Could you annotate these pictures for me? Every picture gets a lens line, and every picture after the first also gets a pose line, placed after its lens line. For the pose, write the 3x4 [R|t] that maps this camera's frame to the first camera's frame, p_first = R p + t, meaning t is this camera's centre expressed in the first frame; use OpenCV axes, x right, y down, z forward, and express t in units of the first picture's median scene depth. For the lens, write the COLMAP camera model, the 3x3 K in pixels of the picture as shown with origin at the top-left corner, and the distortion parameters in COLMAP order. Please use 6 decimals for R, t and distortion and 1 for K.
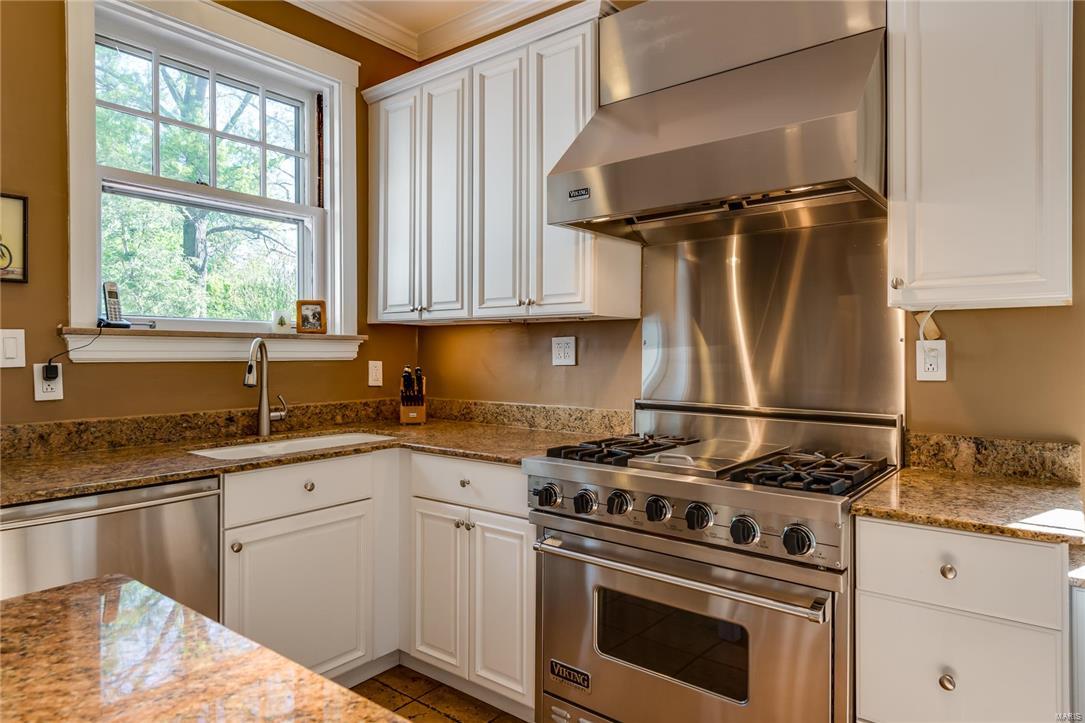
lens RADIAL K [[668.7, 0, 552.0], [0, 668.7, 345.6], [0, 0, 1]] dist [0.018187, -0.001078]
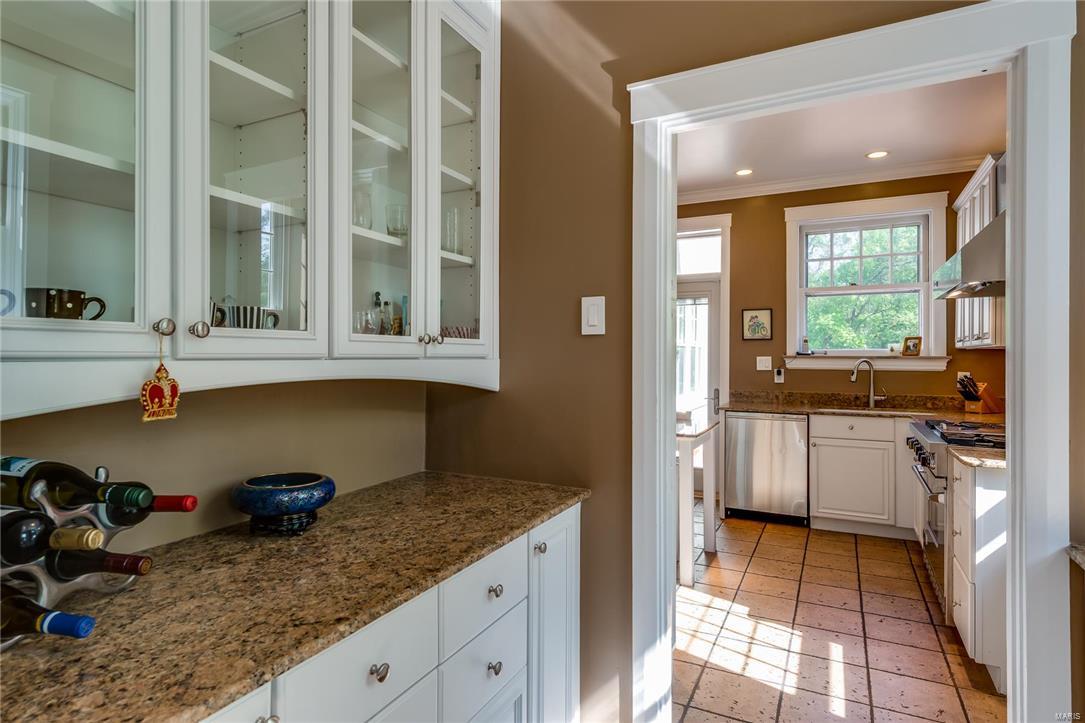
lens RADIAL K [[582.6, 0, 541.9], [0, 582.6, 356.4], [0, 0, 1]] dist [0.003500, 0.000941]
pose [[0.181320, -0.002578, -0.983421, 1.112487], [0.003560, 0.999992, -0.001966, -0.018461], [0.983418, -0.003144, 0.181328, -0.280966]]
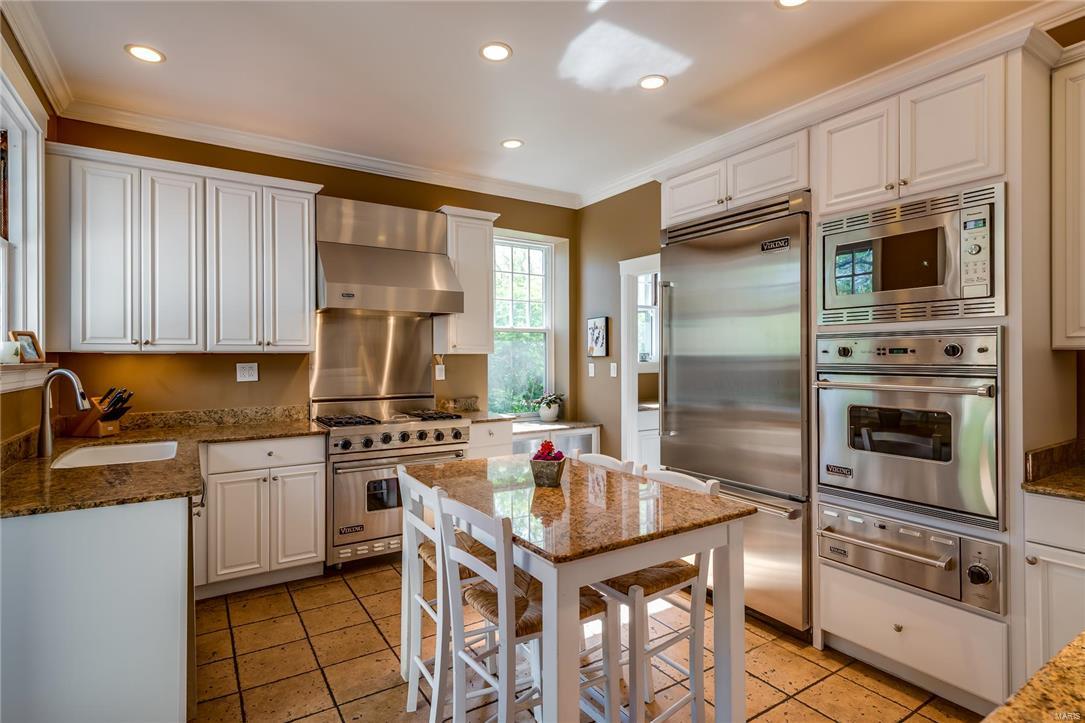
lens RADIAL K [[528.5, 0, 541.5], [0, 528.5, 357.5], [0, 0, 1]] dist [-0.001138, -0.000611]
pose [[0.328239, -0.002401, 0.944592, -0.995136], [-0.003565, 0.999986, 0.003780, -0.036402], [-0.944588, -0.004608, 0.328226, -0.061042]]
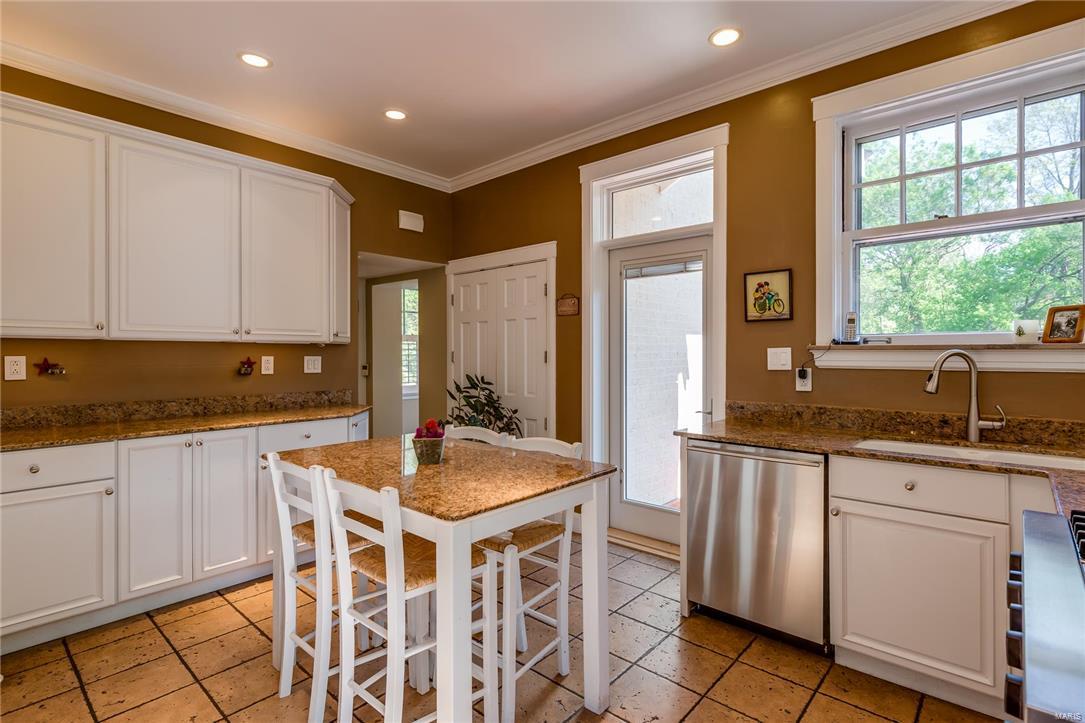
lens RADIAL K [[528.5, 0, 546.5], [0, 528.5, 356.6], [0, 0, 1]] dist [-0.001138, -0.000611]
pose [[-0.074149, 0.001978, -0.997245, 0.456679], [0.008974, 0.999959, 0.001317, -0.007080], [0.997207, -0.008852, -0.074164, 0.396399]]
